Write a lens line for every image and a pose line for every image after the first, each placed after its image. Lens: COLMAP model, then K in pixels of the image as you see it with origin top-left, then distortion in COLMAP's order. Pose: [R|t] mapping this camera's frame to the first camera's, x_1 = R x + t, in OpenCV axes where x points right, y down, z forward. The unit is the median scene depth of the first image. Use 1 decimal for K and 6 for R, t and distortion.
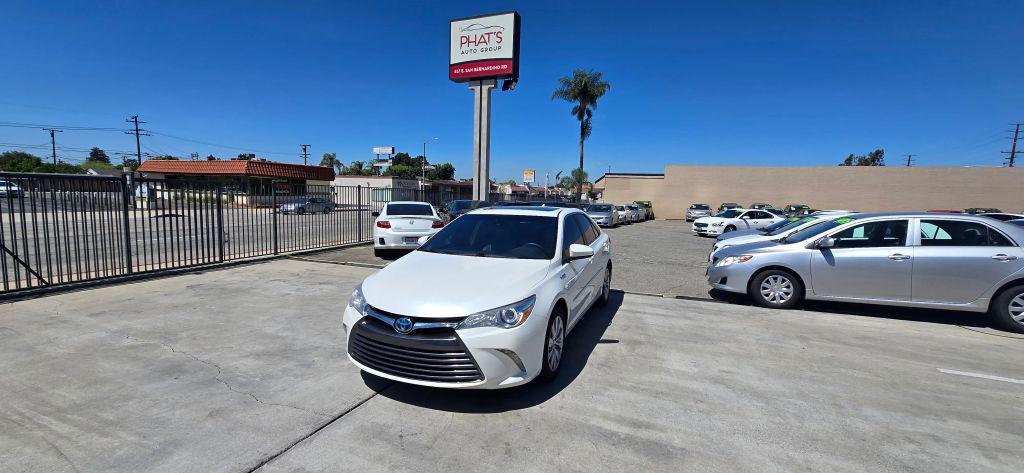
lens RADIAL K [[408.2, 0, 512.0], [0, 408.2, 236.5], [0, 0, 1]] dist [-0.000885, 0.000377]
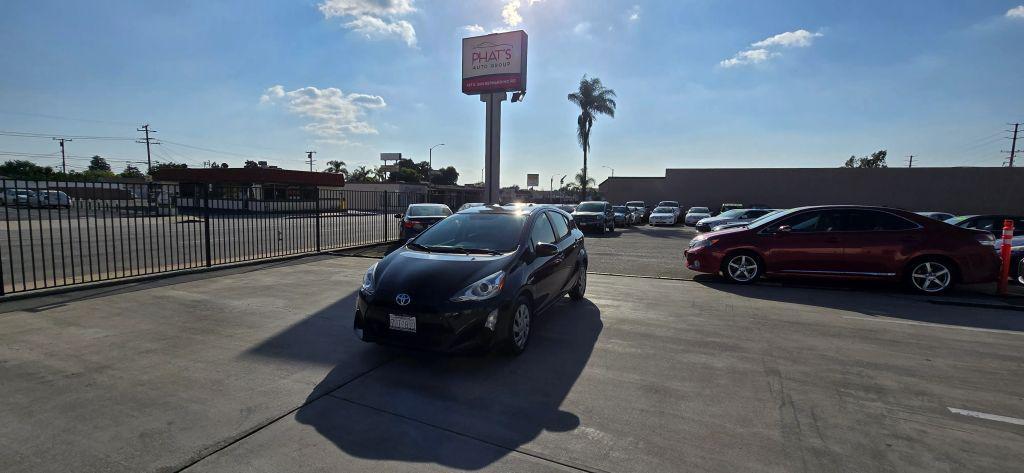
lens RADIAL K [[418.3, 0, 516.3], [0, 418.3, 234.1], [0, 0, 1]] dist [0.000302, 0.000180]
pose [[0.999939, -0.010159, 0.004240, -0.018594], [0.010237, 0.999770, -0.018820, 0.014428], [-0.004048, 0.018863, 0.999814, -0.106600]]
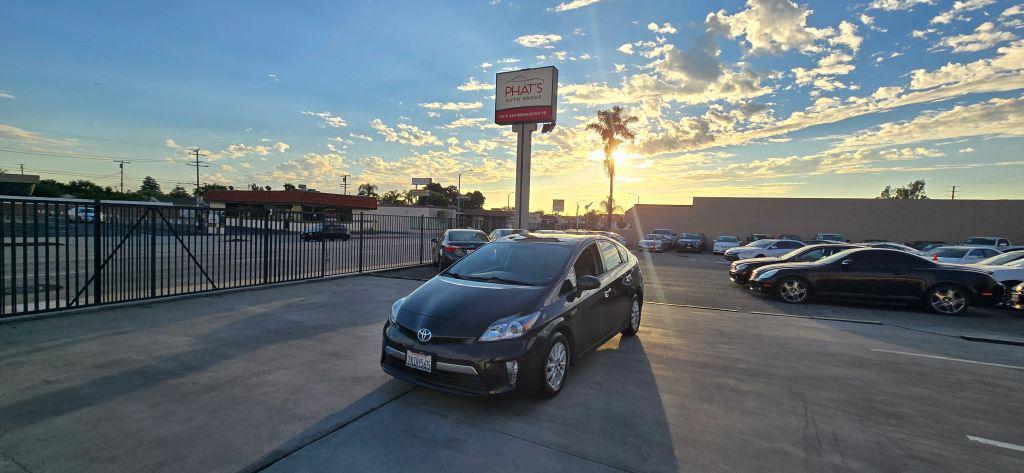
lens RADIAL K [[418.3, 0, 516.3], [0, 418.3, 234.1], [0, 0, 1]] dist [0.000302, 0.000180]
pose [[0.998653, 0.009255, -0.051045, -0.032351], [-0.013136, 0.997004, -0.076225, 0.012269], [0.050187, 0.076793, 0.995783, -0.138680]]
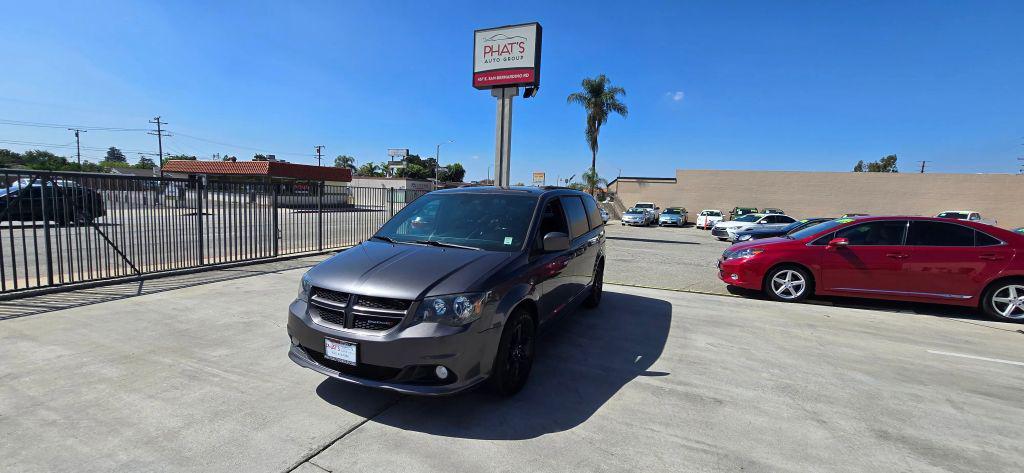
lens RADIAL K [[411.5, 0, 511.6], [0, 411.5, 236.4], [0, 0, 1]] dist [-0.000776, 0.000247]
pose [[0.999815, 0.011571, -0.015347, -0.034300], [-0.011675, 0.999909, -0.006700, 0.004578], [0.015268, 0.006878, 0.999860, -0.051196]]
